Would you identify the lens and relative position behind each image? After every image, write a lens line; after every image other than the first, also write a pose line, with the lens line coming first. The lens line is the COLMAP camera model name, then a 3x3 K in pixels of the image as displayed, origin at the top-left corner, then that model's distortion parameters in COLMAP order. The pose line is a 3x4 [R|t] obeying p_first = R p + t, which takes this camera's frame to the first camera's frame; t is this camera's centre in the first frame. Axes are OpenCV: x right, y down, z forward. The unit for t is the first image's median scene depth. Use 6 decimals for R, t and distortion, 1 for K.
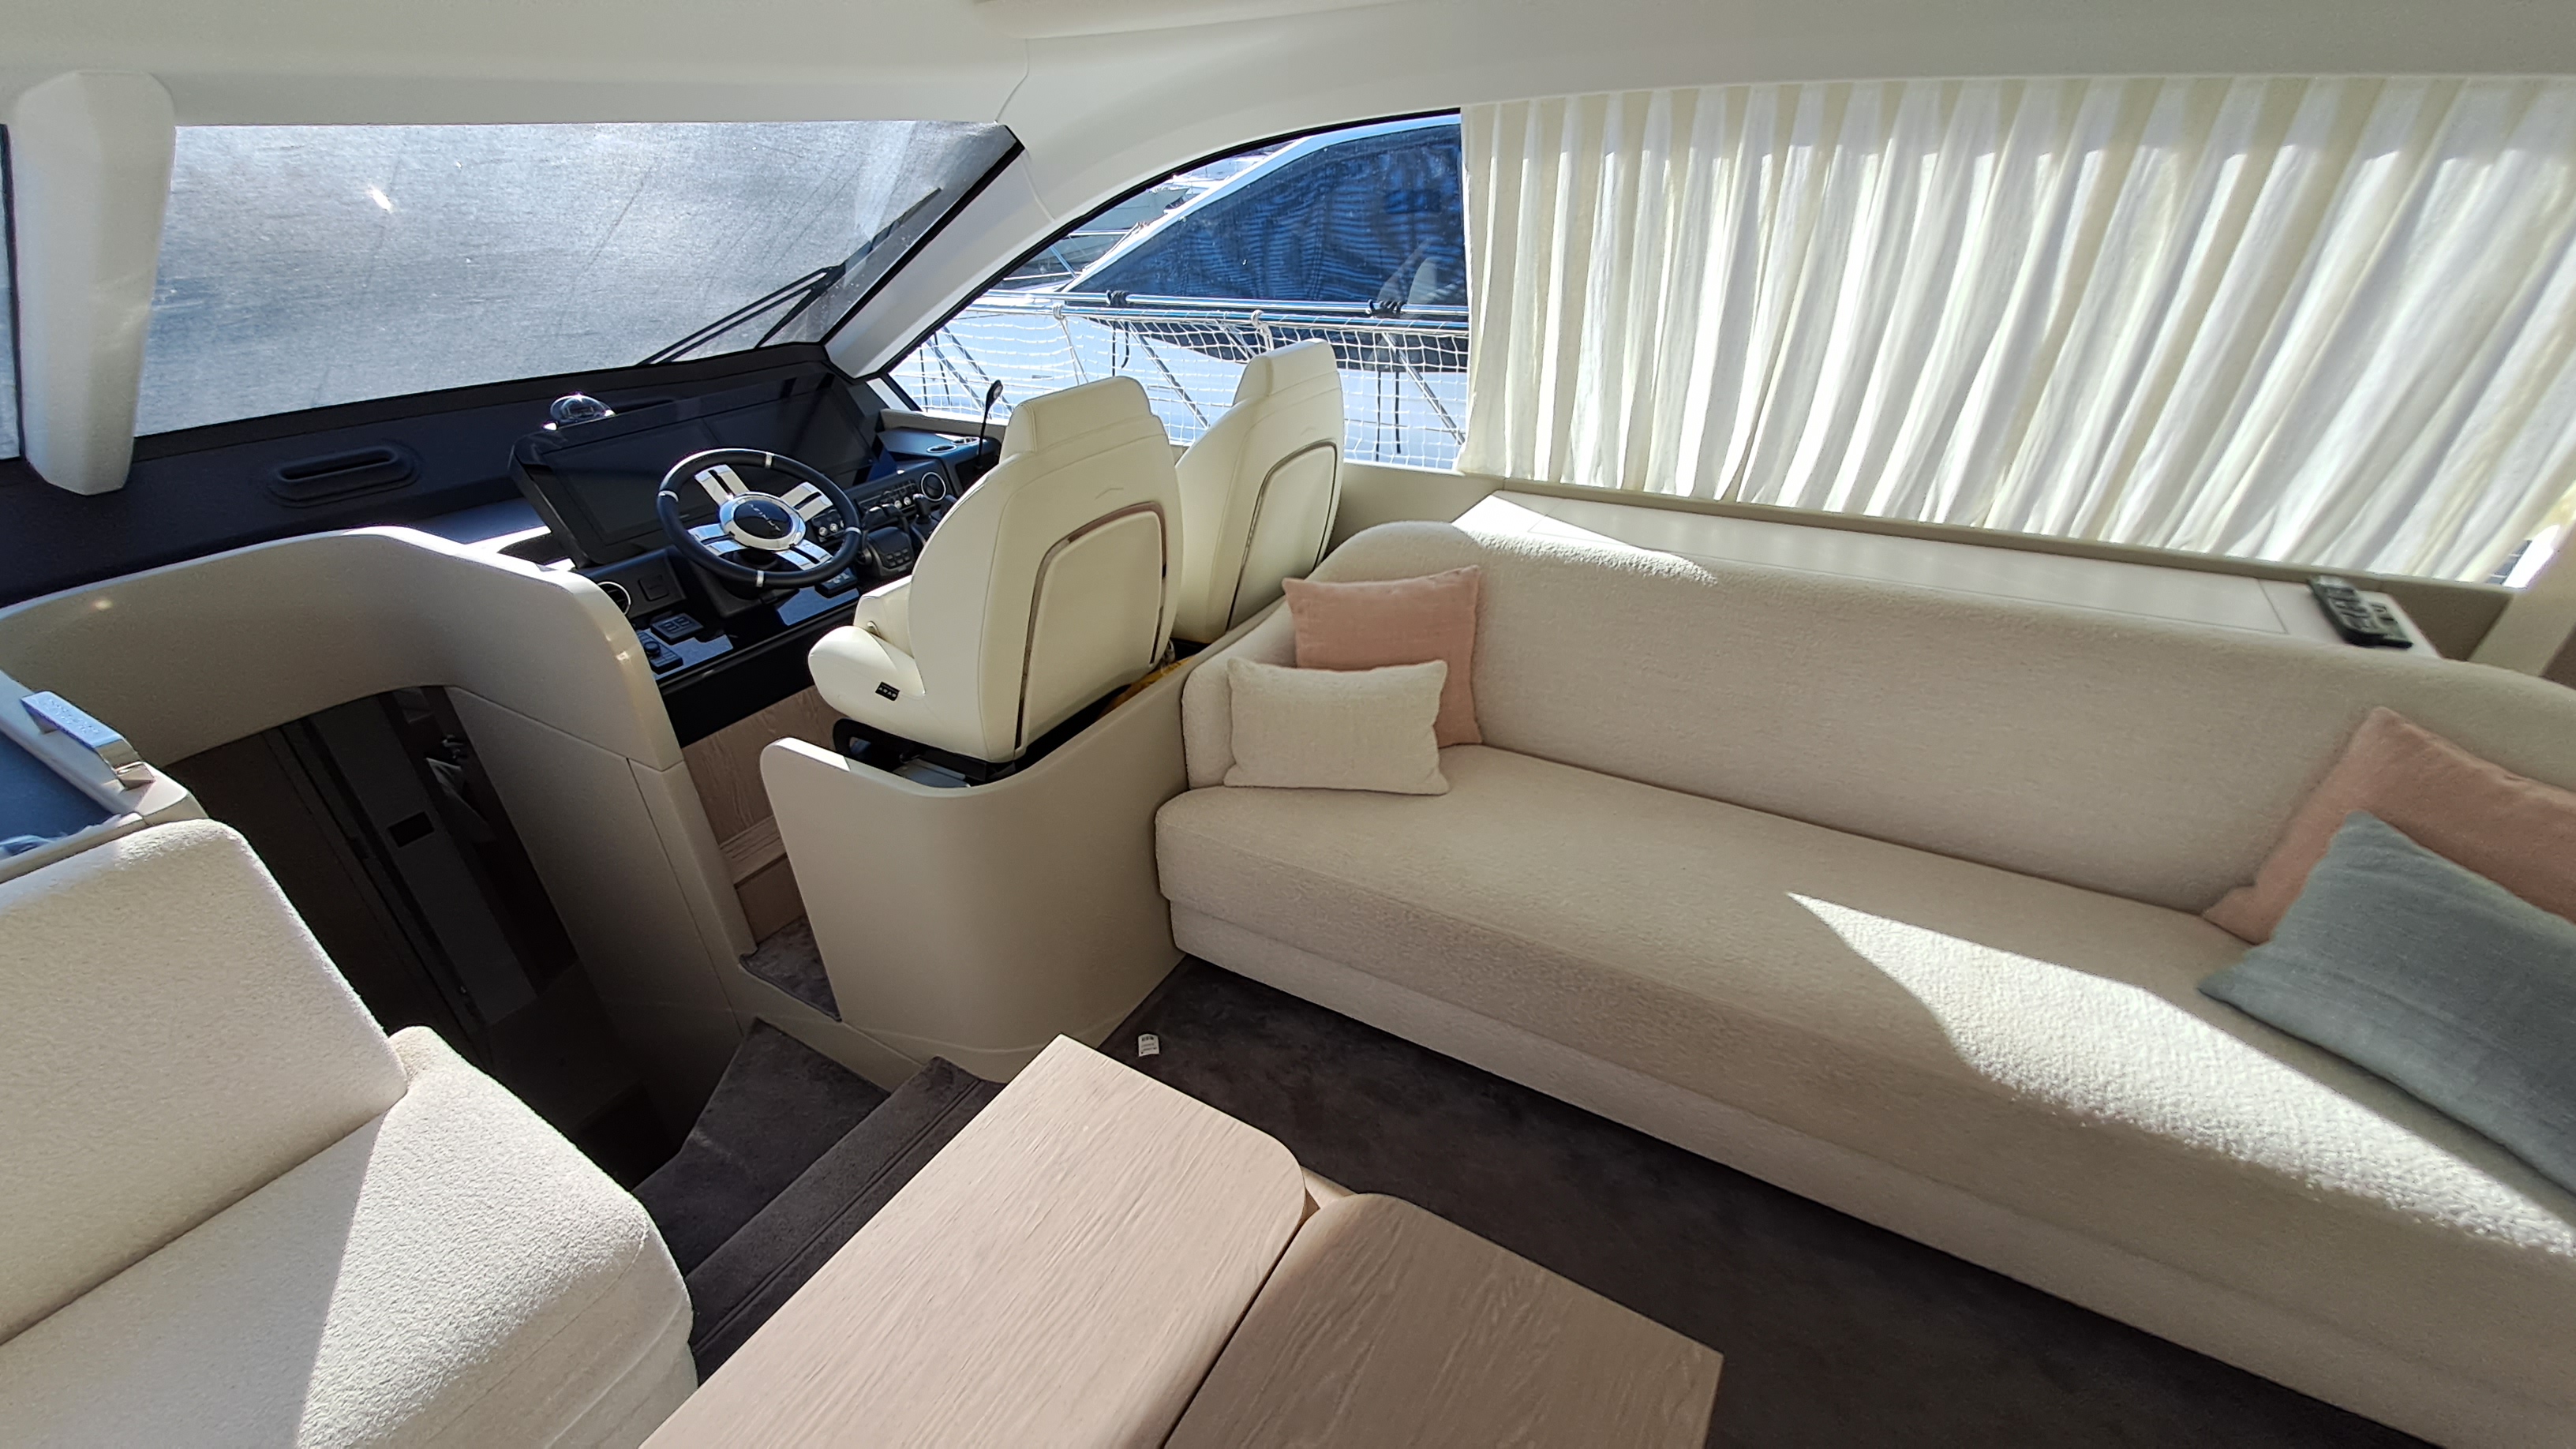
lens RADIAL K [[1064.7, 0, 1288.0], [0, 1064.7, 724.5], [0, 0, 1]] dist [-0.000898, -0.000087]
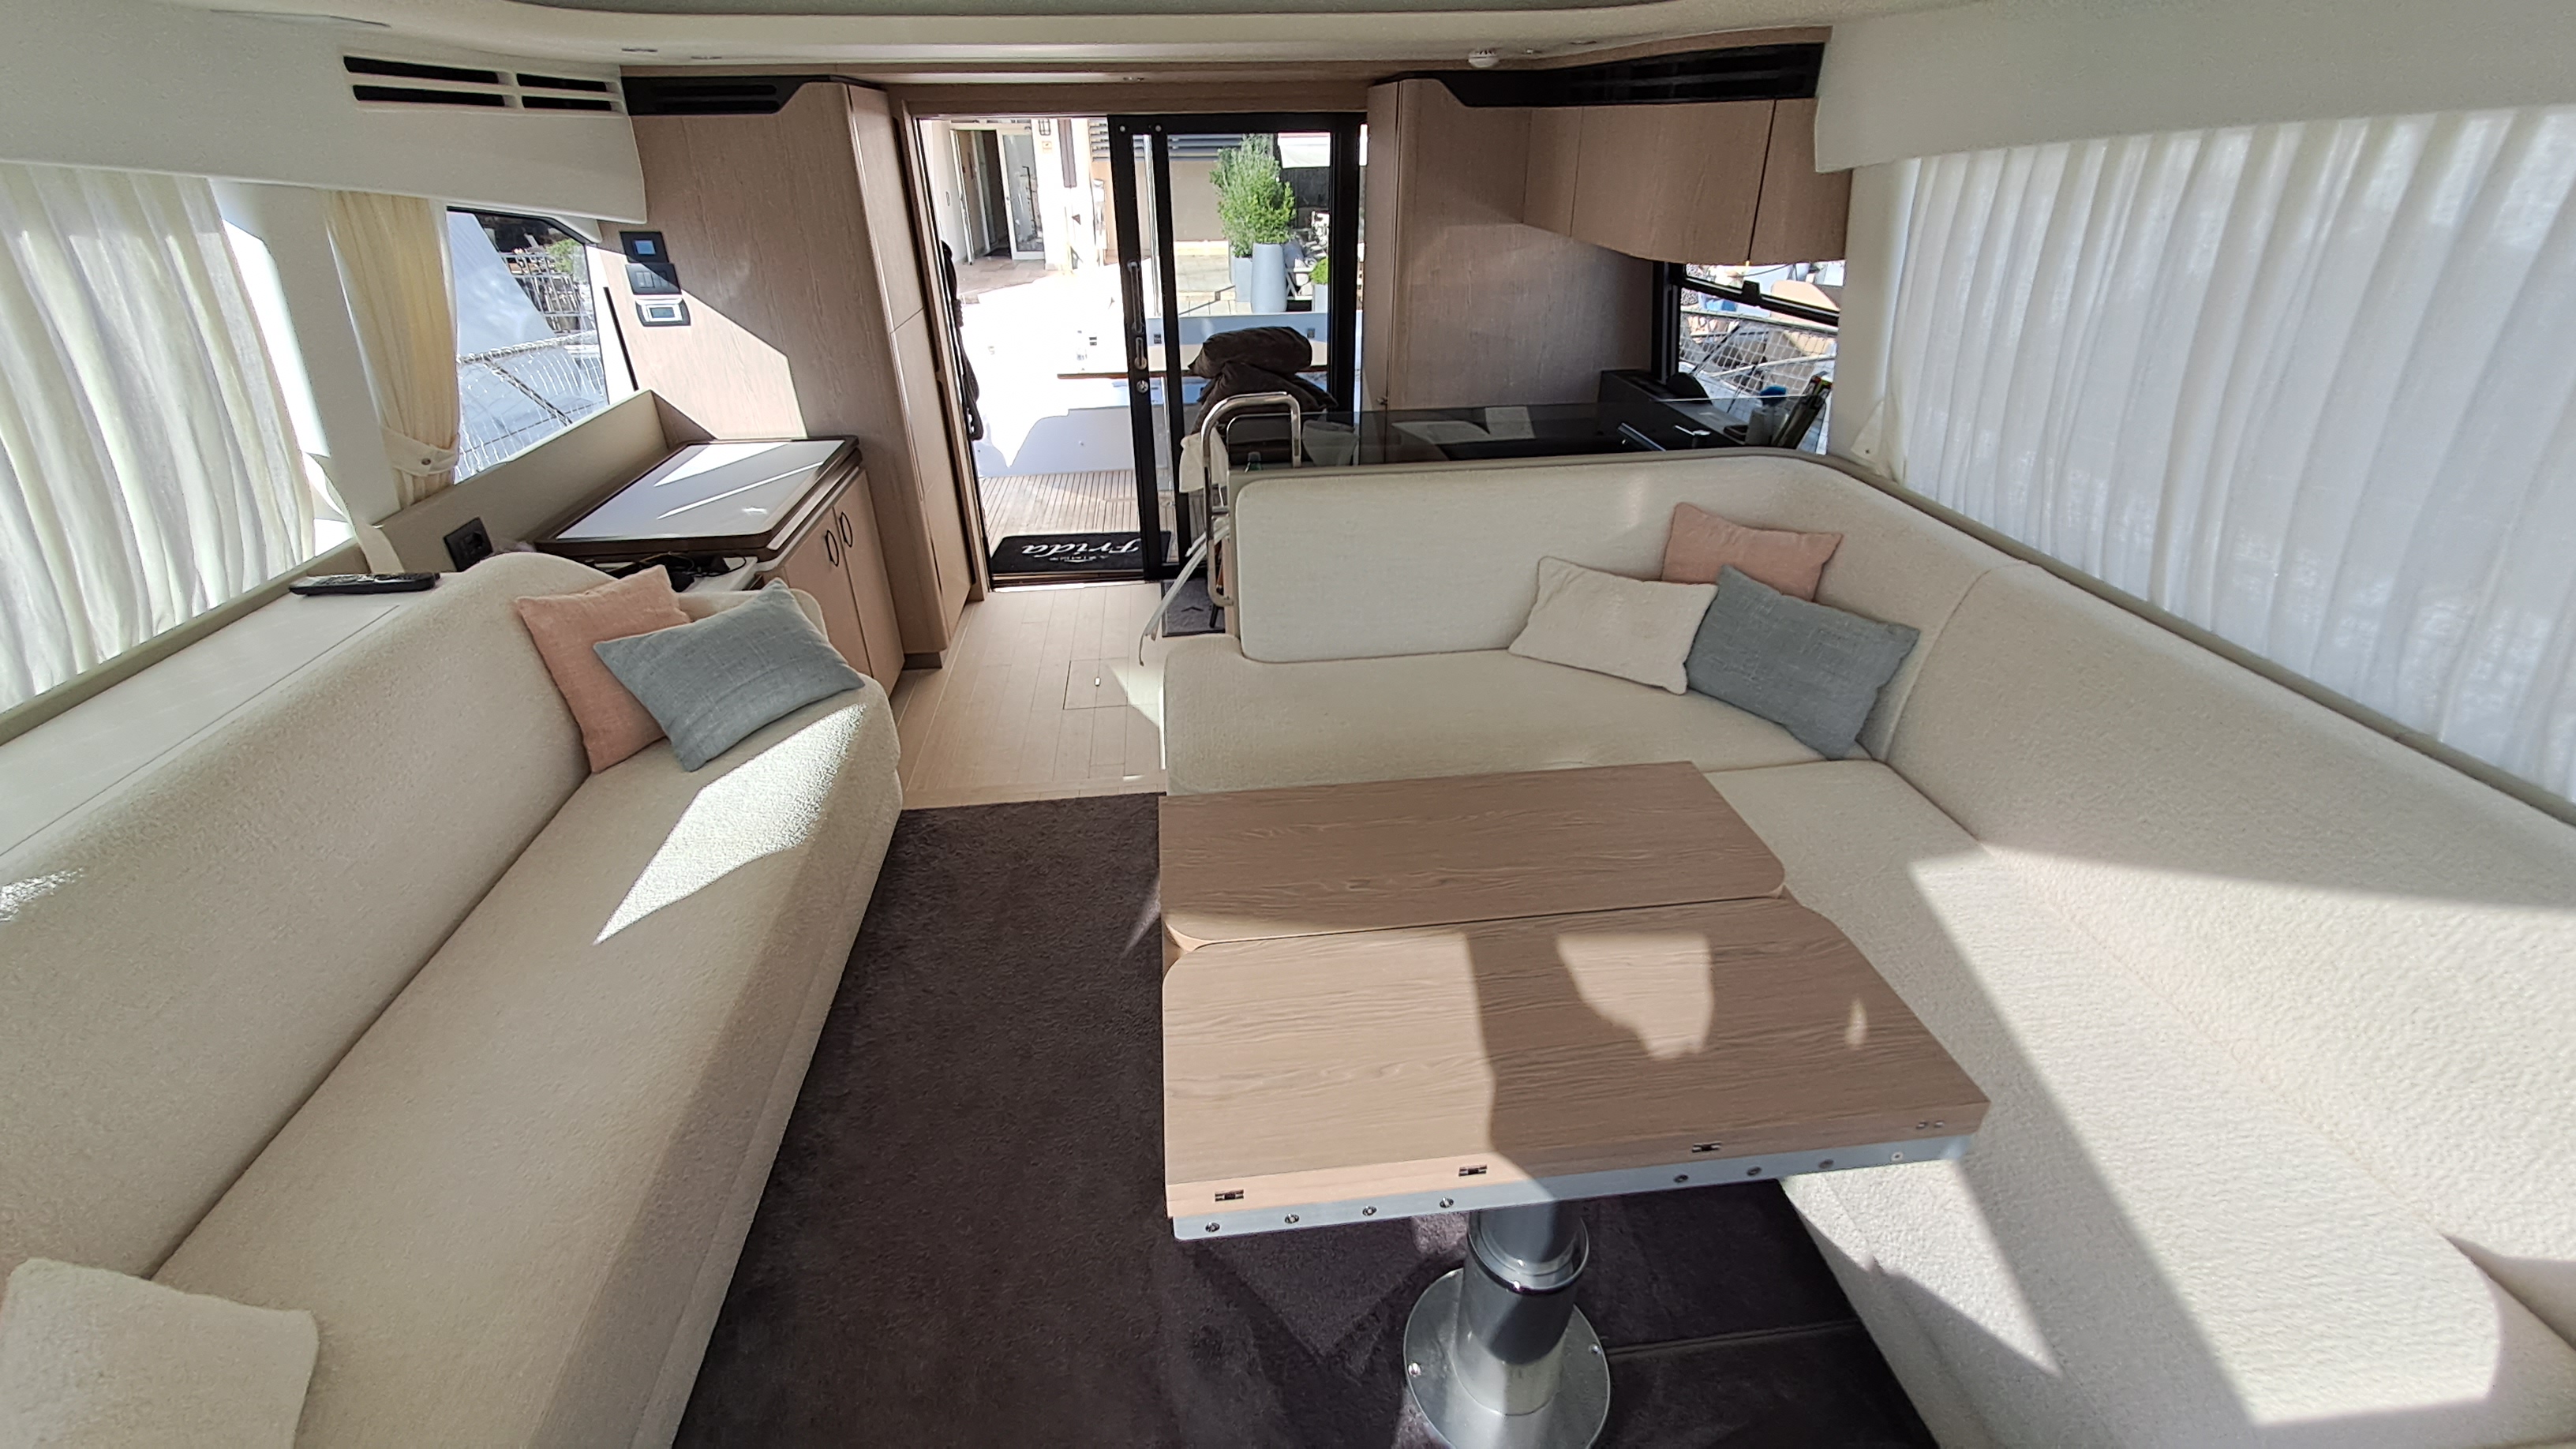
lens RADIAL K [[1028.7, 0, 1290.7], [0, 1028.7, 737.8], [0, 0, 1]] dist [0.001071, 0.000078]
pose [[-0.629067, -0.343517, 0.697332, -0.547617], [0.404200, 0.621709, 0.670895, -0.343279], [-0.664001, 0.703899, -0.252247, 0.662561]]
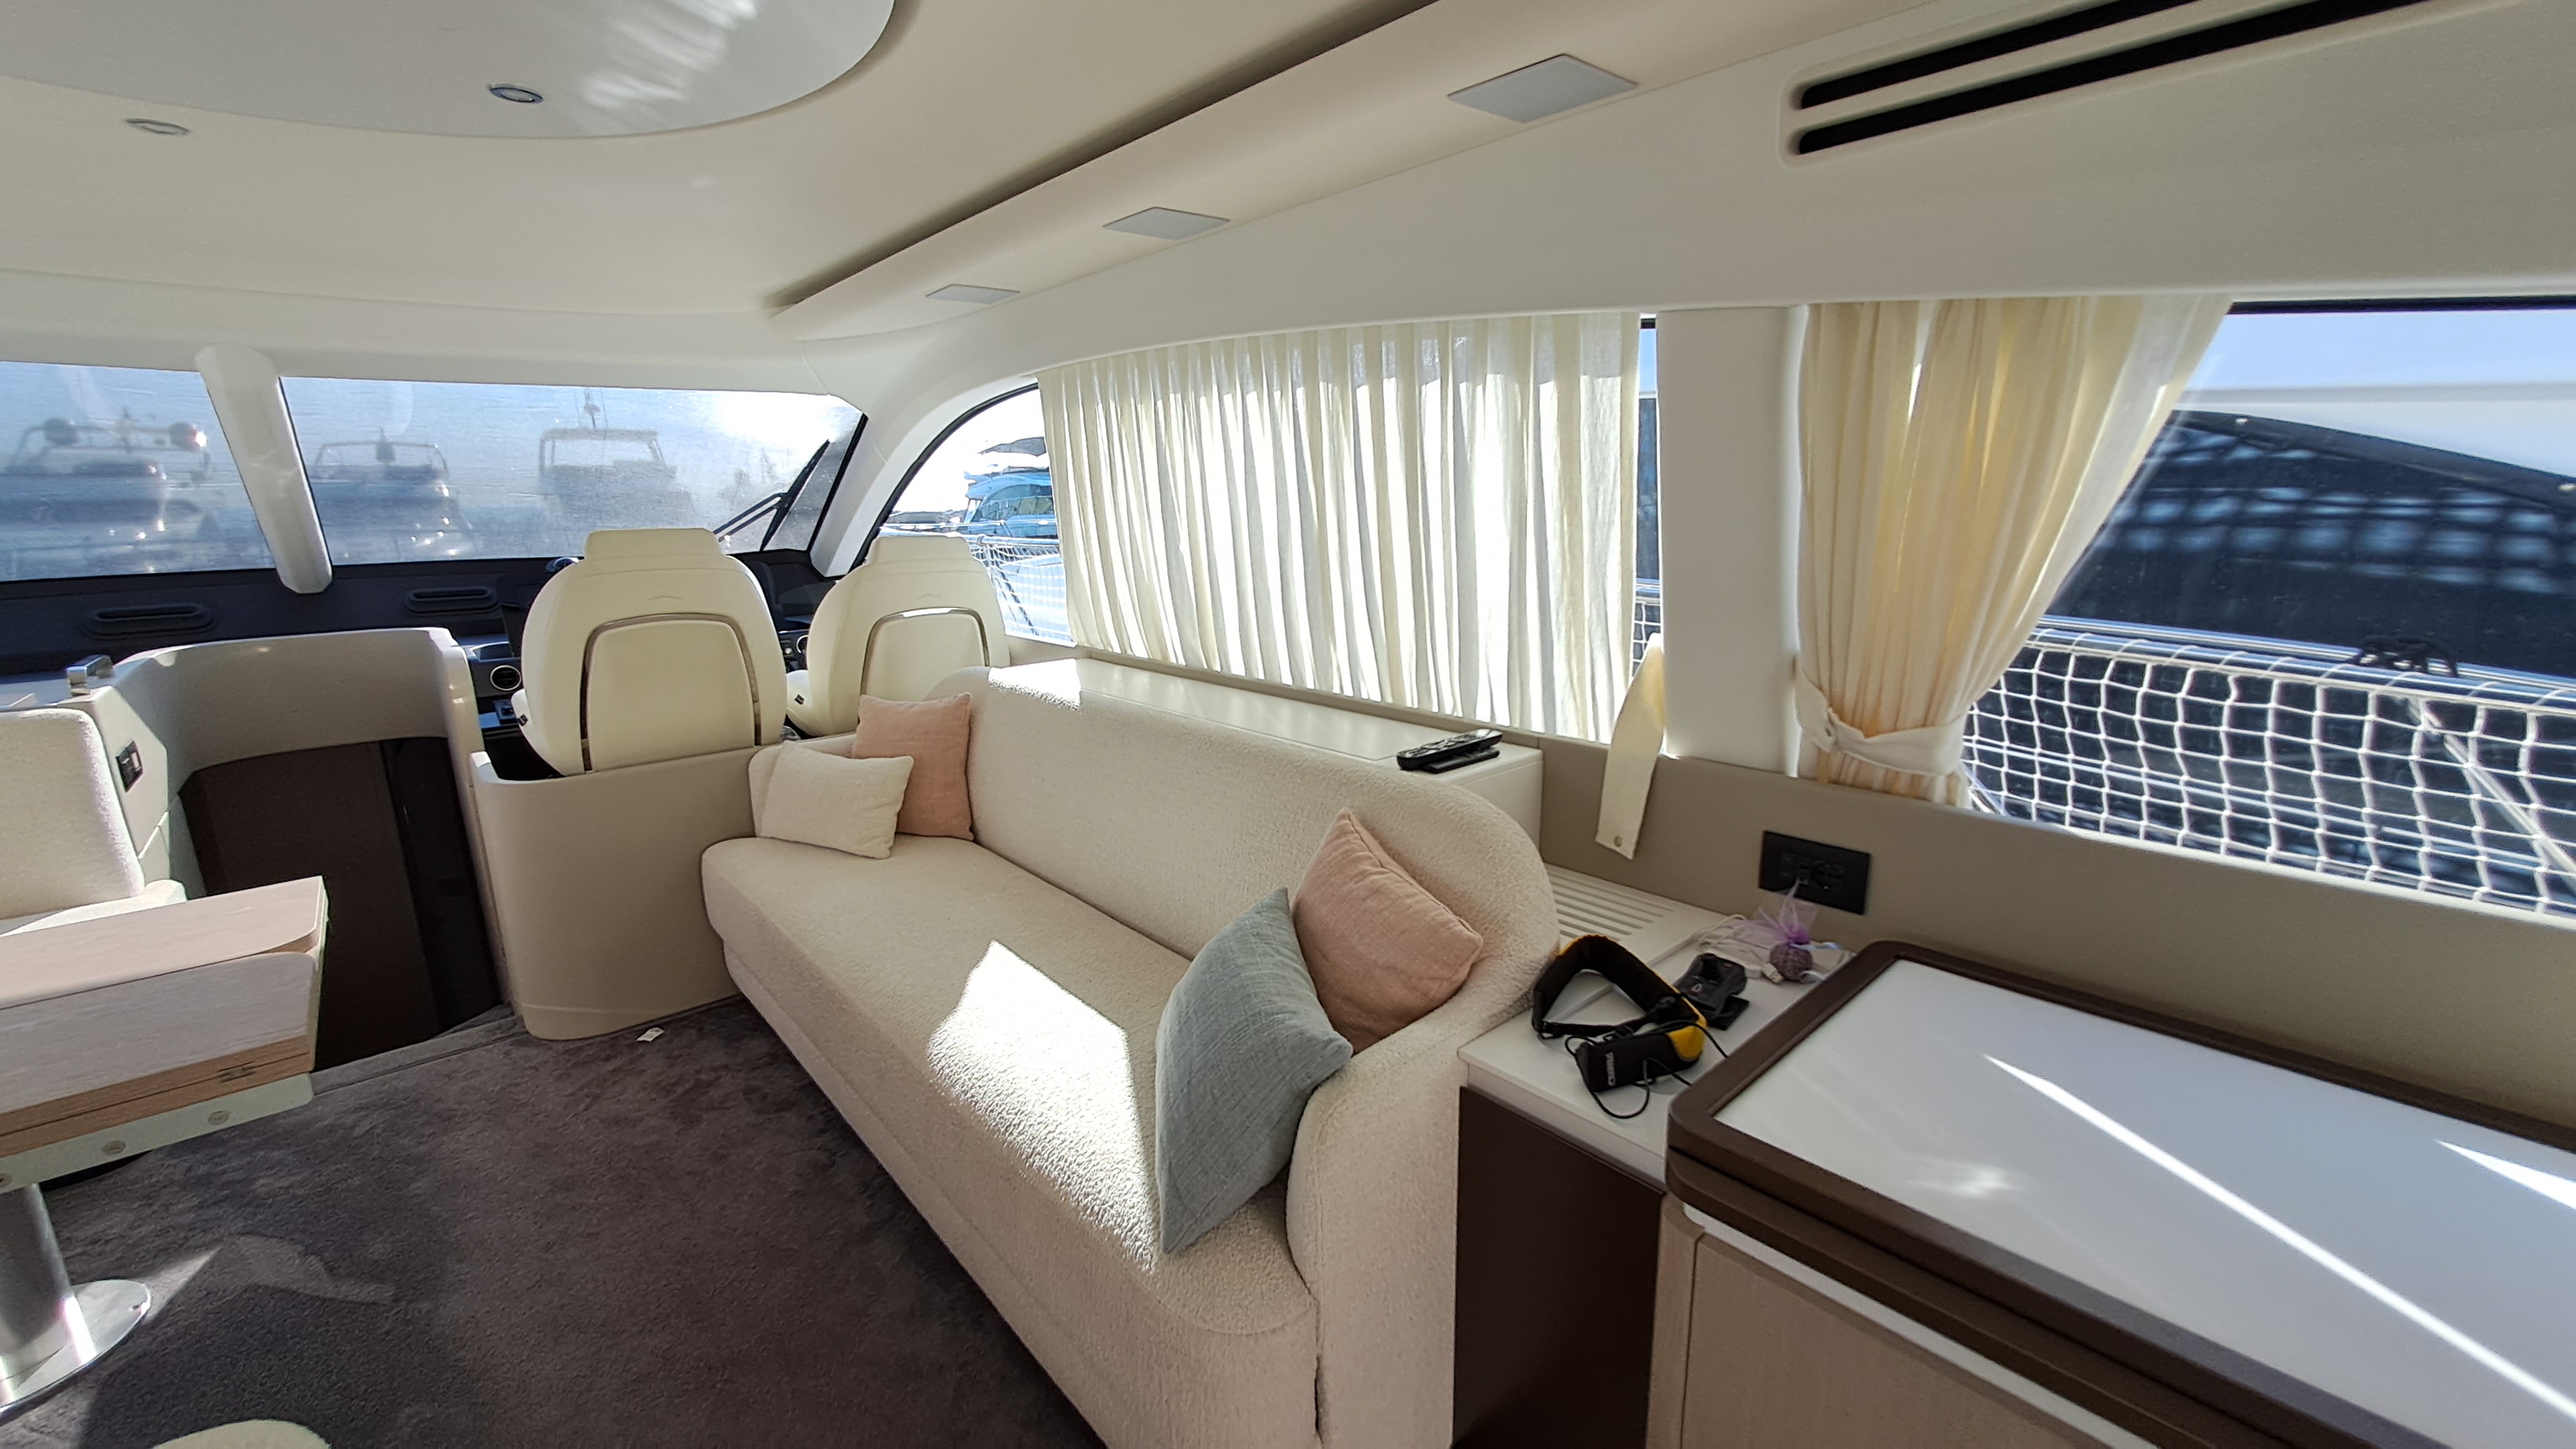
lens RADIAL K [[1028.7, 0, 1290.7], [0, 1028.7, 737.8], [0, 0, 1]] dist [0.001071, 0.000078]
pose [[0.957945, 0.091035, -0.272127, 1.060659], [-0.154590, 0.962680, -0.222146, 0.139561], [0.241749, 0.254872, 0.936268, -0.059813]]
